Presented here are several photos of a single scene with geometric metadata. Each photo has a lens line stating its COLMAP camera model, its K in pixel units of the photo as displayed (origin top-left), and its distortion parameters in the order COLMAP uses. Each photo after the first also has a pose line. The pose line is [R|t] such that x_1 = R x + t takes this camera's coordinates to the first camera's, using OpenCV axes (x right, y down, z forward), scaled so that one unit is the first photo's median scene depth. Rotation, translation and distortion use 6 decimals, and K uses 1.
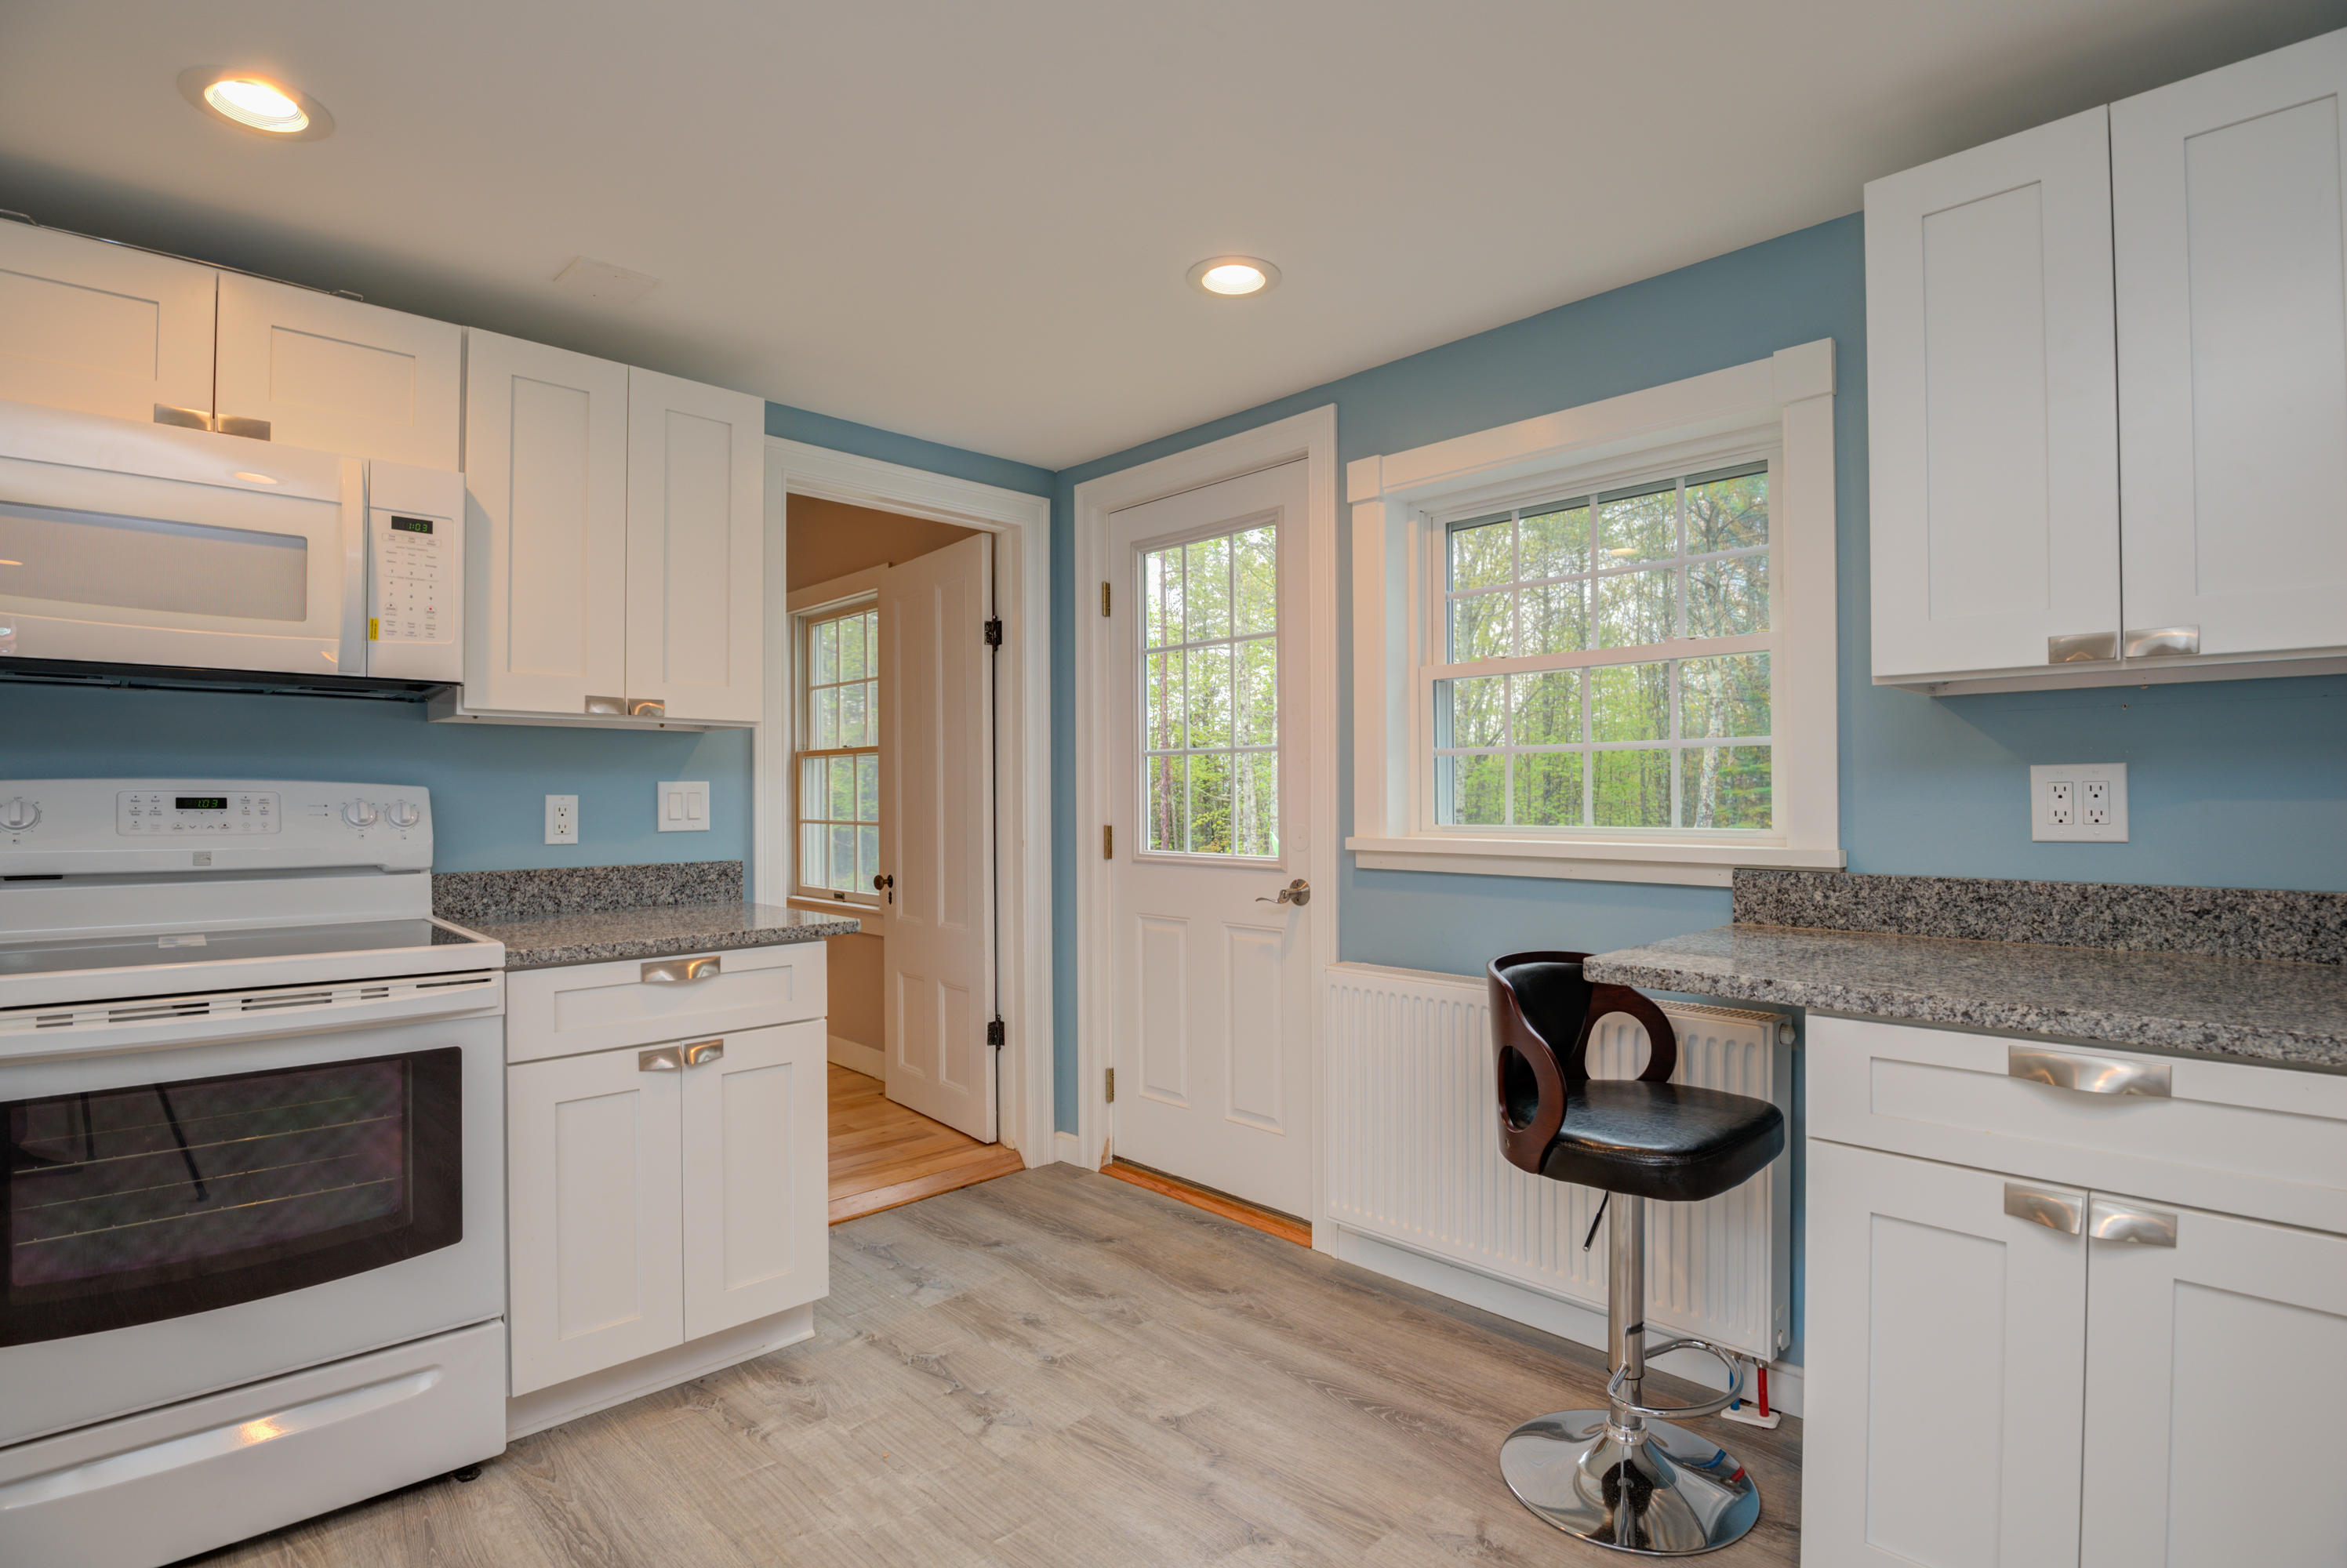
lens RADIAL K [[1130.3, 0, 1181.0], [0, 1130.3, 785.5], [0, 0, 1]] dist [-0.014174, -0.000110]
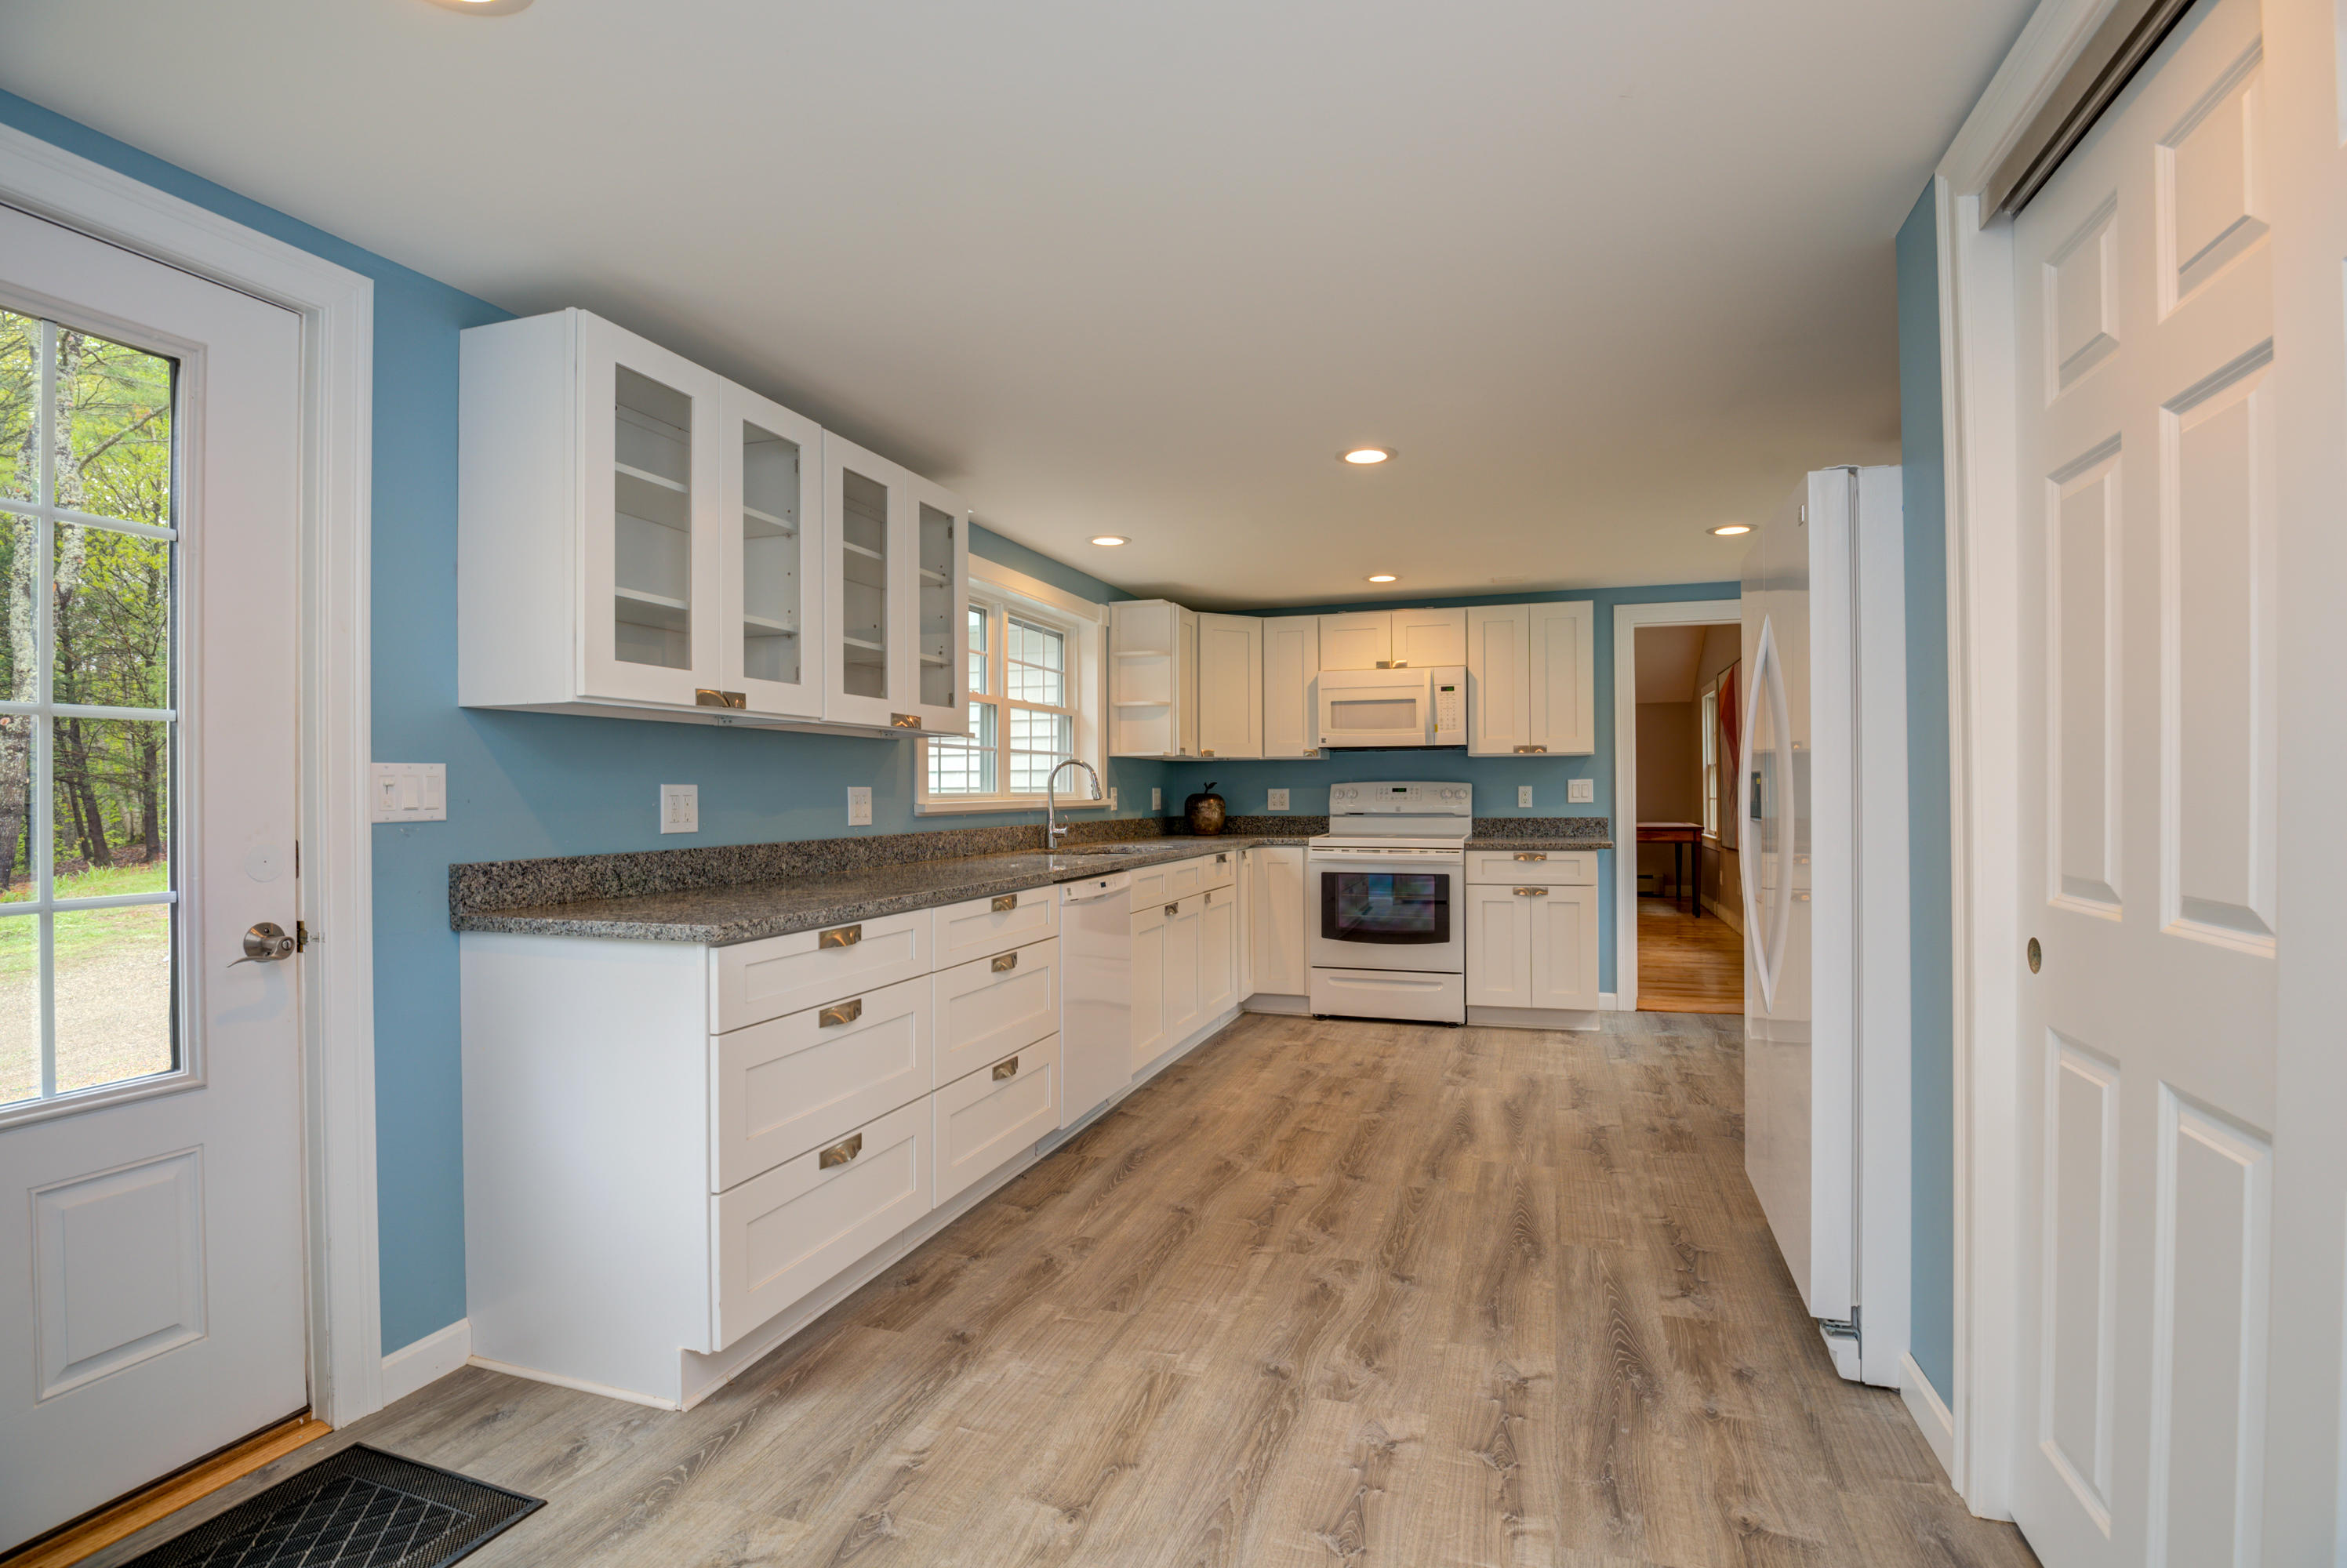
lens RADIAL K [[1130.3, 0, 1174.0], [0, 1130.3, 795.2], [0, 0, 1]] dist [-0.014174, -0.000110]
pose [[0.420412, -0.005558, -0.907316, 1.476221], [0.016059, 0.999870, 0.001316, 0.013704], [0.907191, -0.015124, 0.420447, -0.742238]]
